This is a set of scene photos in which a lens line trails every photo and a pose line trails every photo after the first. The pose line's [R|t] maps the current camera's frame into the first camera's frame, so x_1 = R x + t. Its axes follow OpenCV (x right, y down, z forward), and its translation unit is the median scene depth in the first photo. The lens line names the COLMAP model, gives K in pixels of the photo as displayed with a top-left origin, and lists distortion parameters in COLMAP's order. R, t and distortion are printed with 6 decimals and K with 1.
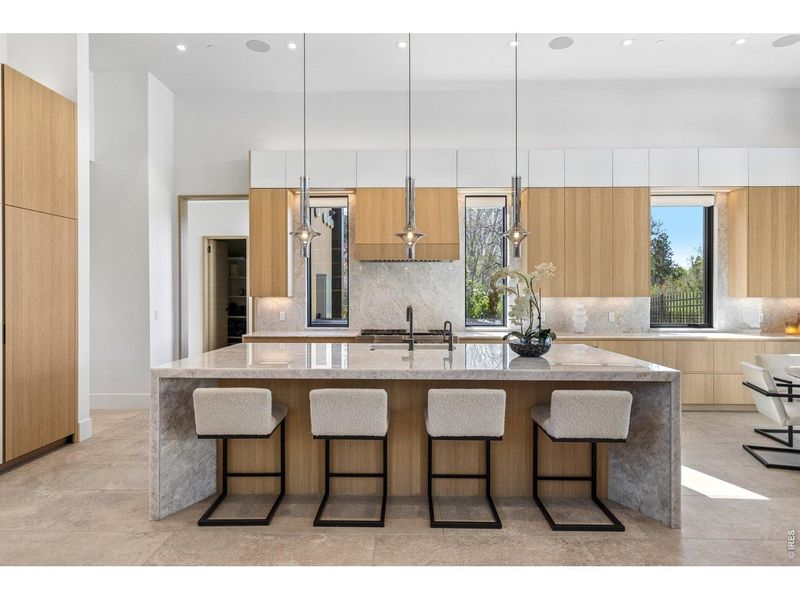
lens RADIAL K [[475.2, 0, 401.7], [0, 475.2, 290.5], [0, 0, 1]] dist [0.001779, -0.000835]
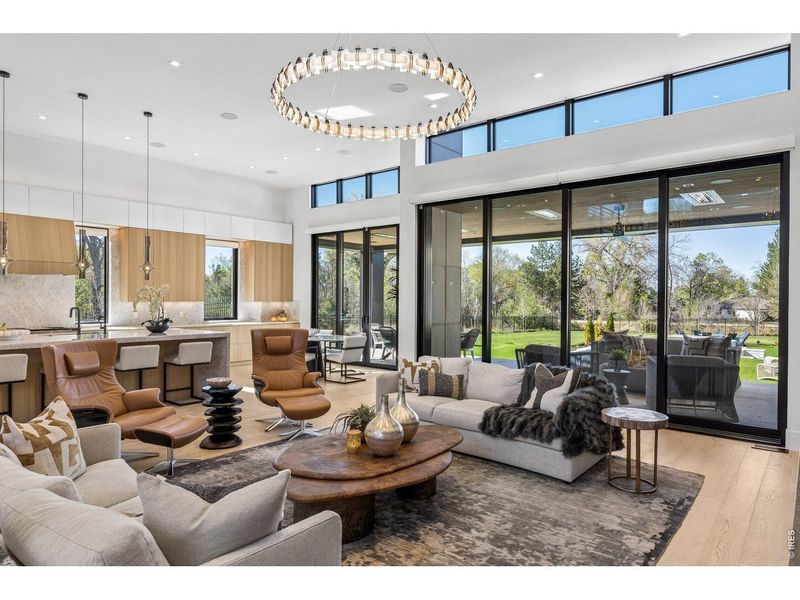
lens RADIAL K [[497.3, 0, 387.5], [0, 497.3, 301.4], [0, 0, 1]] dist [0.006430, 0.002342]
pose [[0.631460, -0.001967, 0.775406, -0.420583], [-0.008041, 0.999926, 0.009085, -0.007866], [-0.775367, -0.011972, 0.631397, -0.587352]]
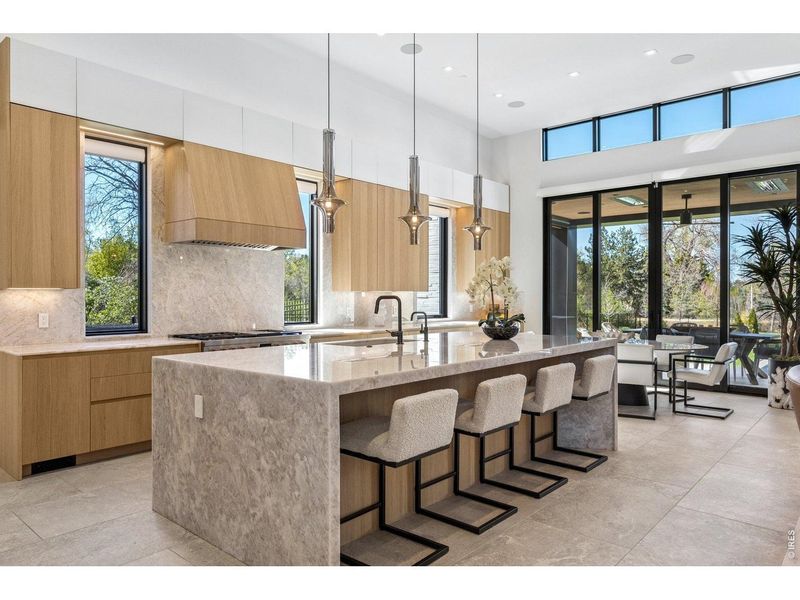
lens RADIAL K [[540.2, 0, 386.1], [0, 540.2, 288.6], [0, 0, 1]] dist [0.003066, 0.004594]
pose [[0.660469, 0.008800, 0.750802, -0.519500], [-0.002560, 0.999952, -0.009468, 0.019032], [-0.750849, 0.004332, 0.660459, 0.218522]]
